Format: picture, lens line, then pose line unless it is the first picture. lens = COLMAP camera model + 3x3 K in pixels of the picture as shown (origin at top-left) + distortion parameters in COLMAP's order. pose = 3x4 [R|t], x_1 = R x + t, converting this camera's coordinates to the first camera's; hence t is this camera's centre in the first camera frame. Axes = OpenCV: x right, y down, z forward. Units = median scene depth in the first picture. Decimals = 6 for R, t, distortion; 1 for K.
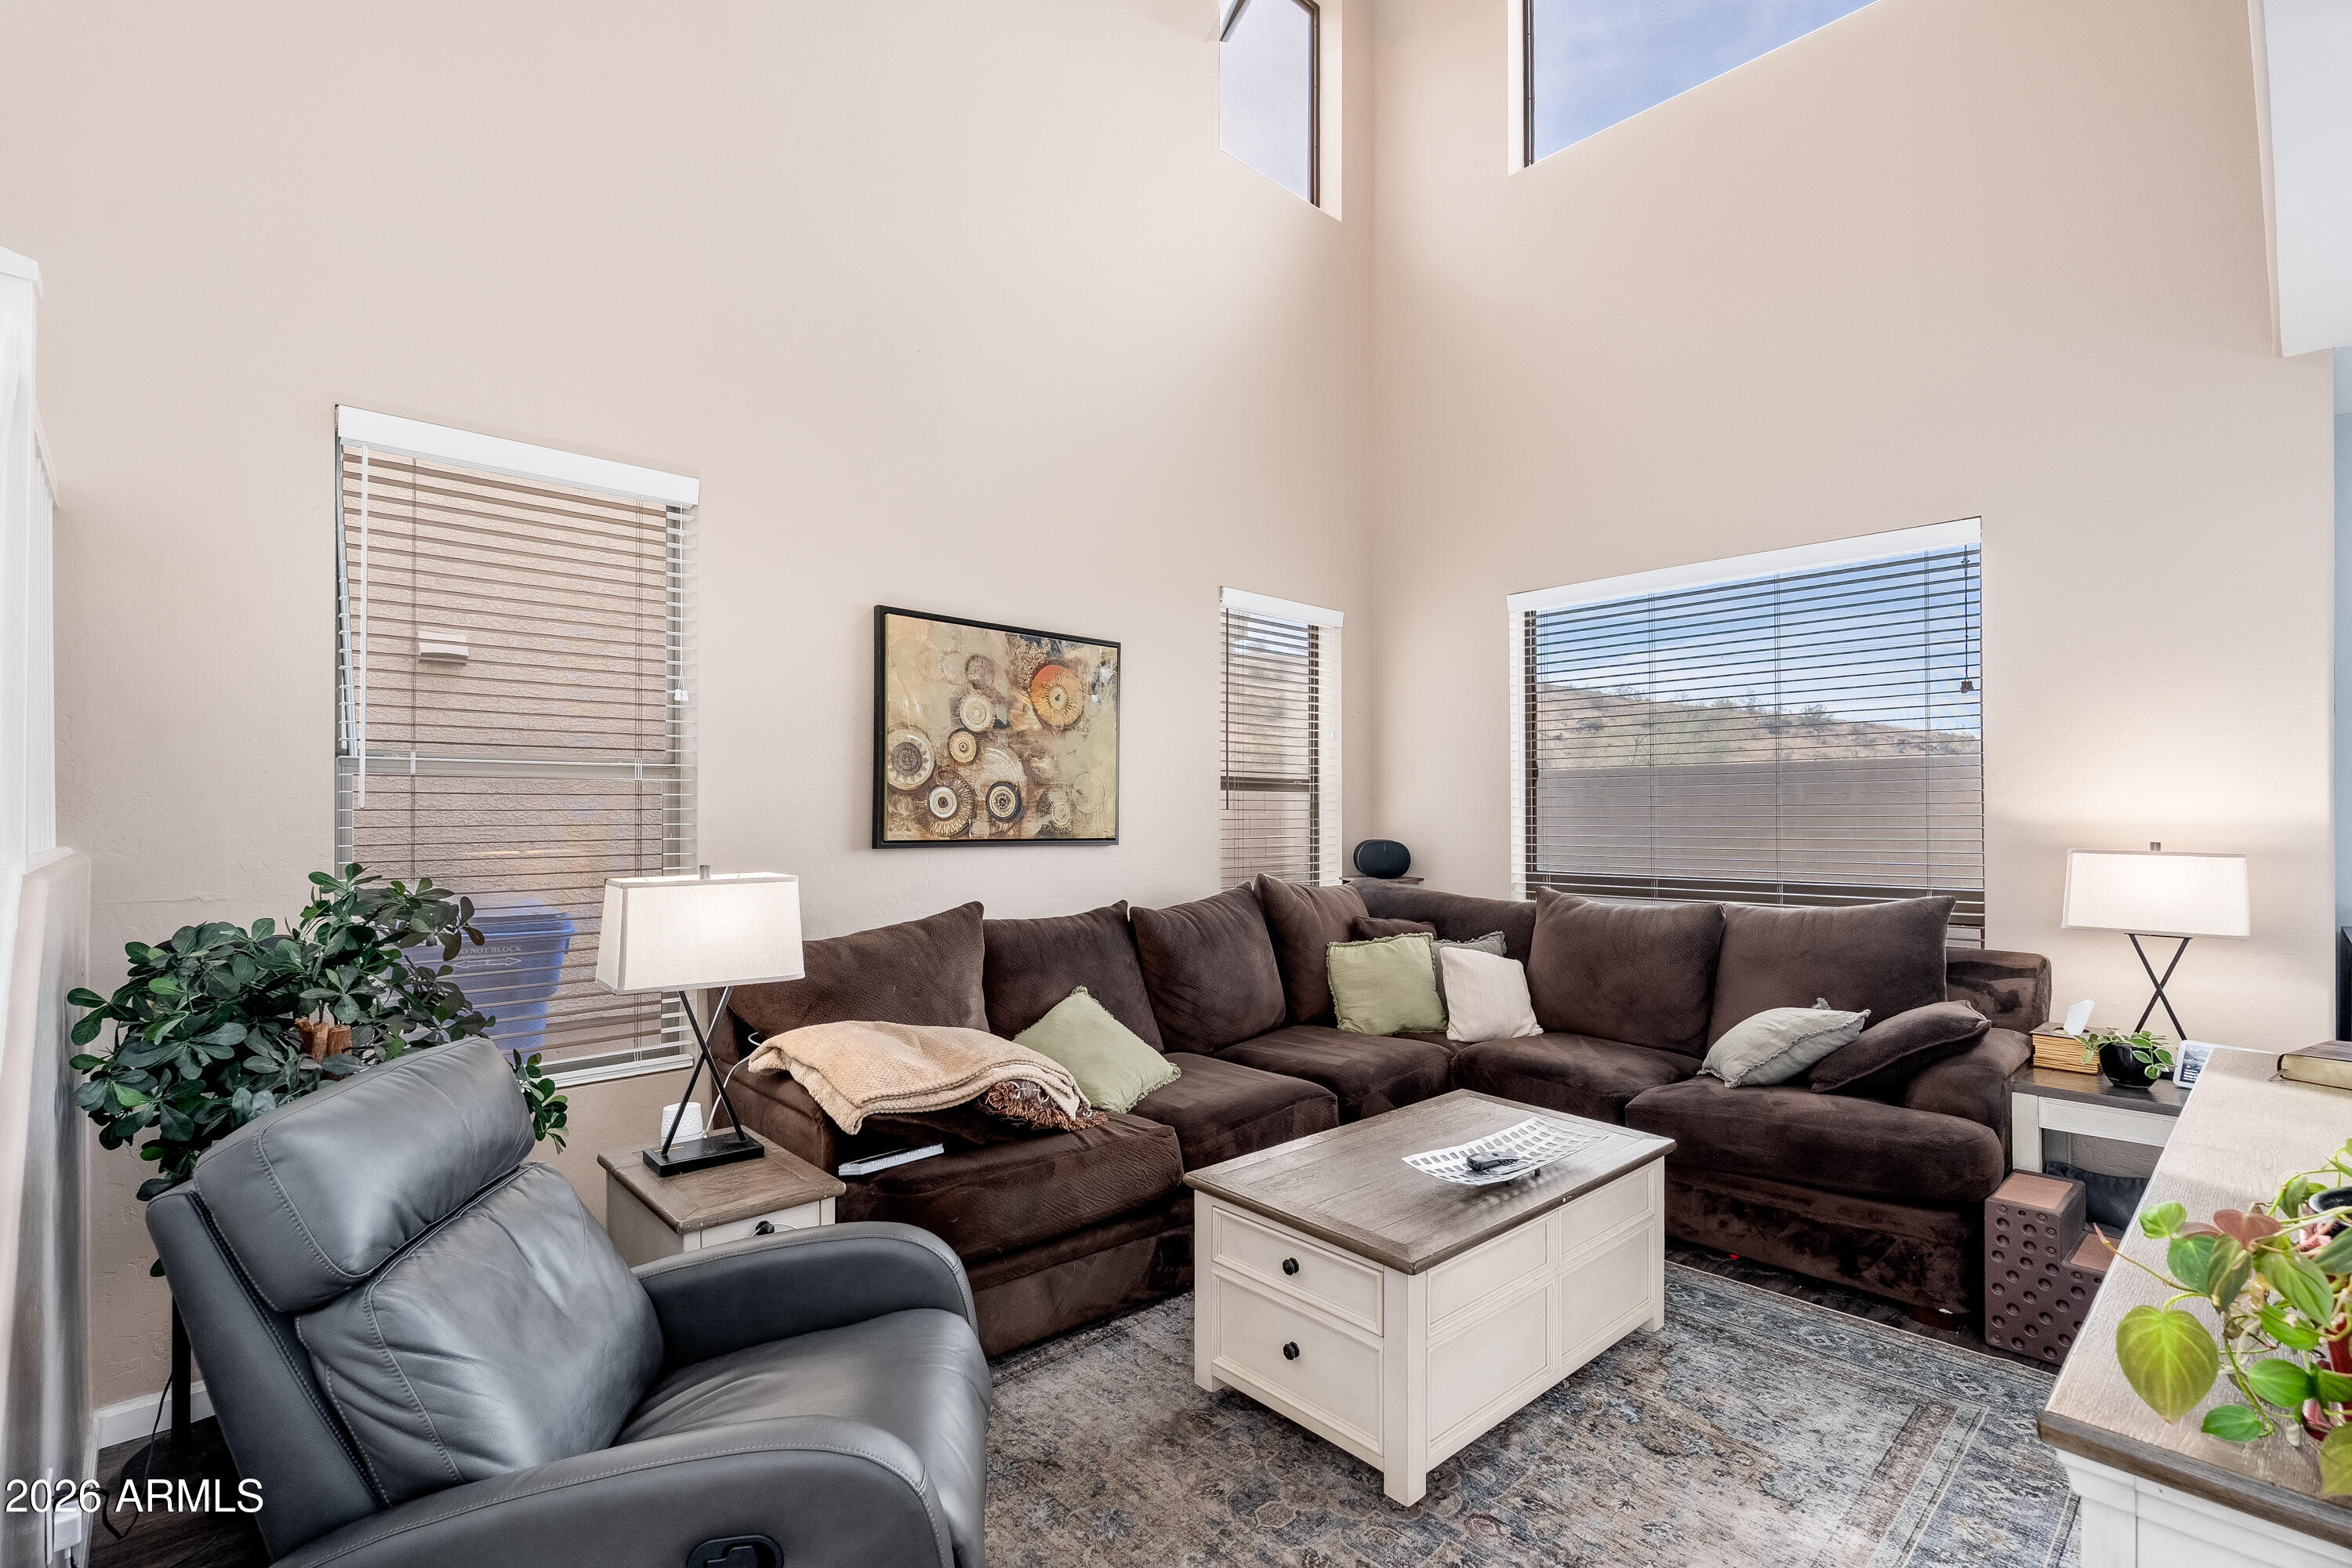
lens RADIAL K [[1068.9, 0, 1177.8], [0, 1068.9, 808.8], [0, 0, 1]] dist [-0.002312, -0.000794]
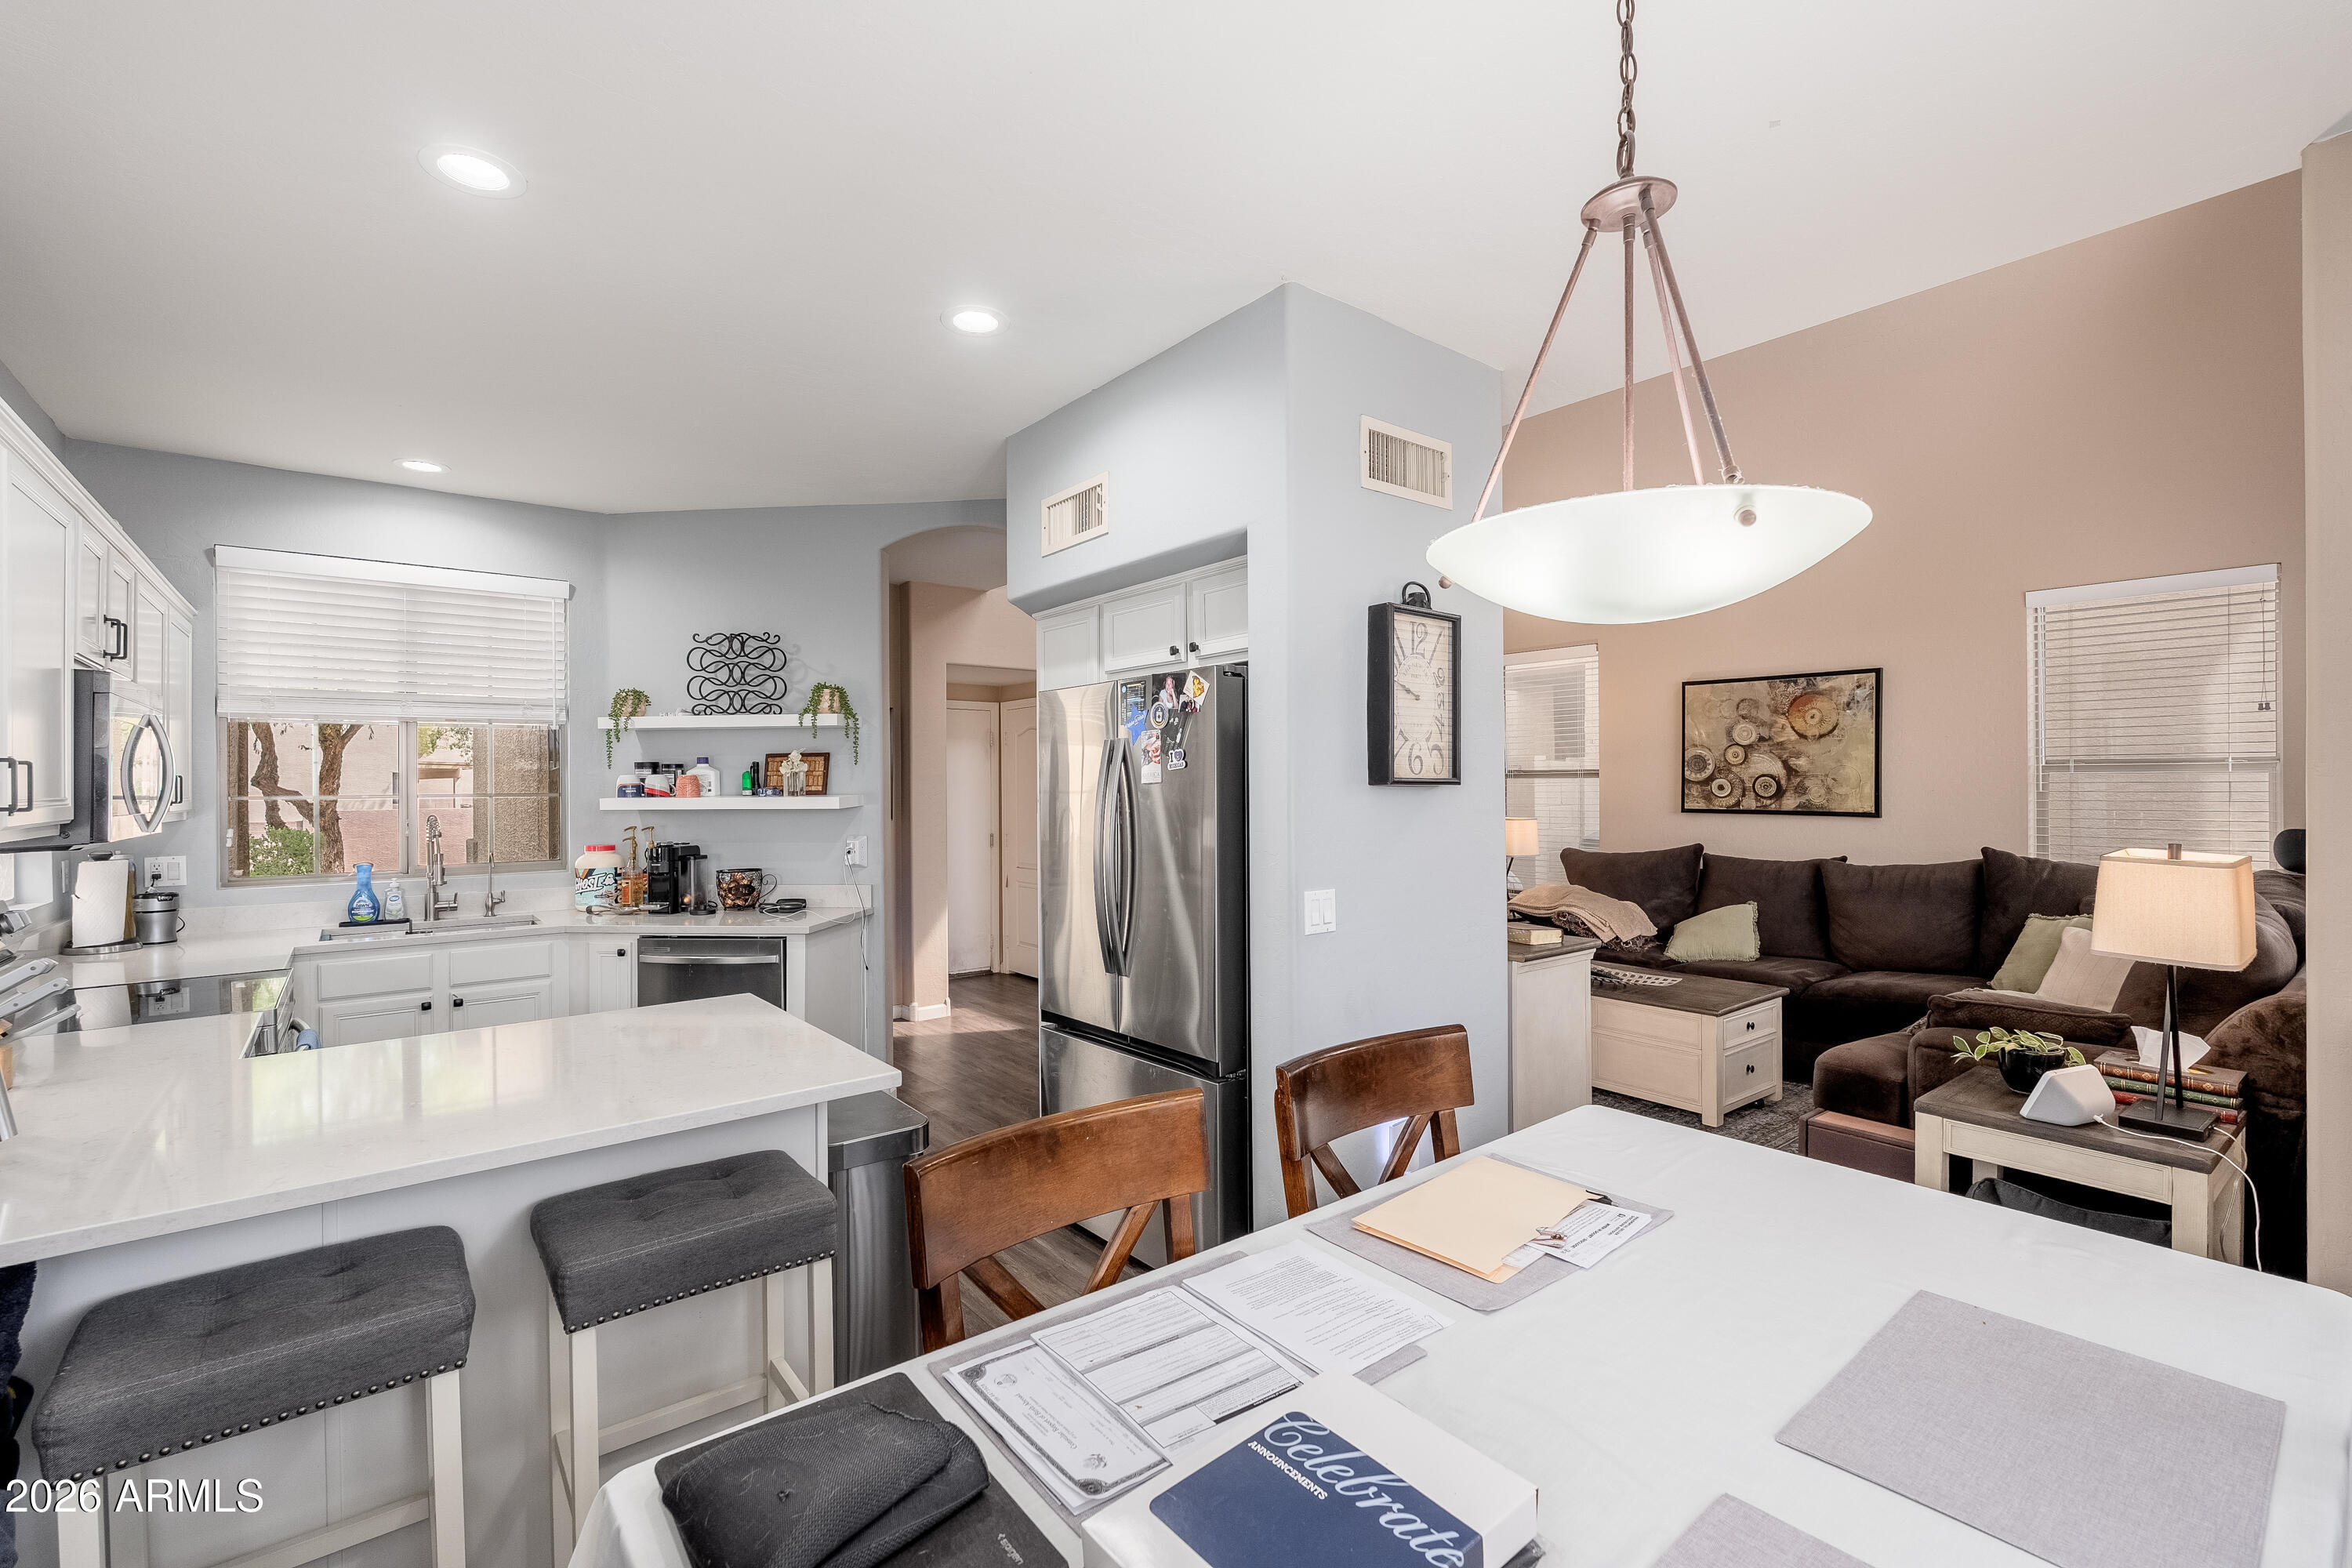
lens RADIAL K [[1024.6, 0, 1180.6], [0, 1024.6, 789.1], [0, 0, 1]] dist [-0.000472, -0.000201]
pose [[-0.076911, 0.003080, -0.997033, 1.468722], [0.008701, 0.999959, 0.002418, -0.014972], [0.997000, -0.008490, -0.076935, 0.246483]]
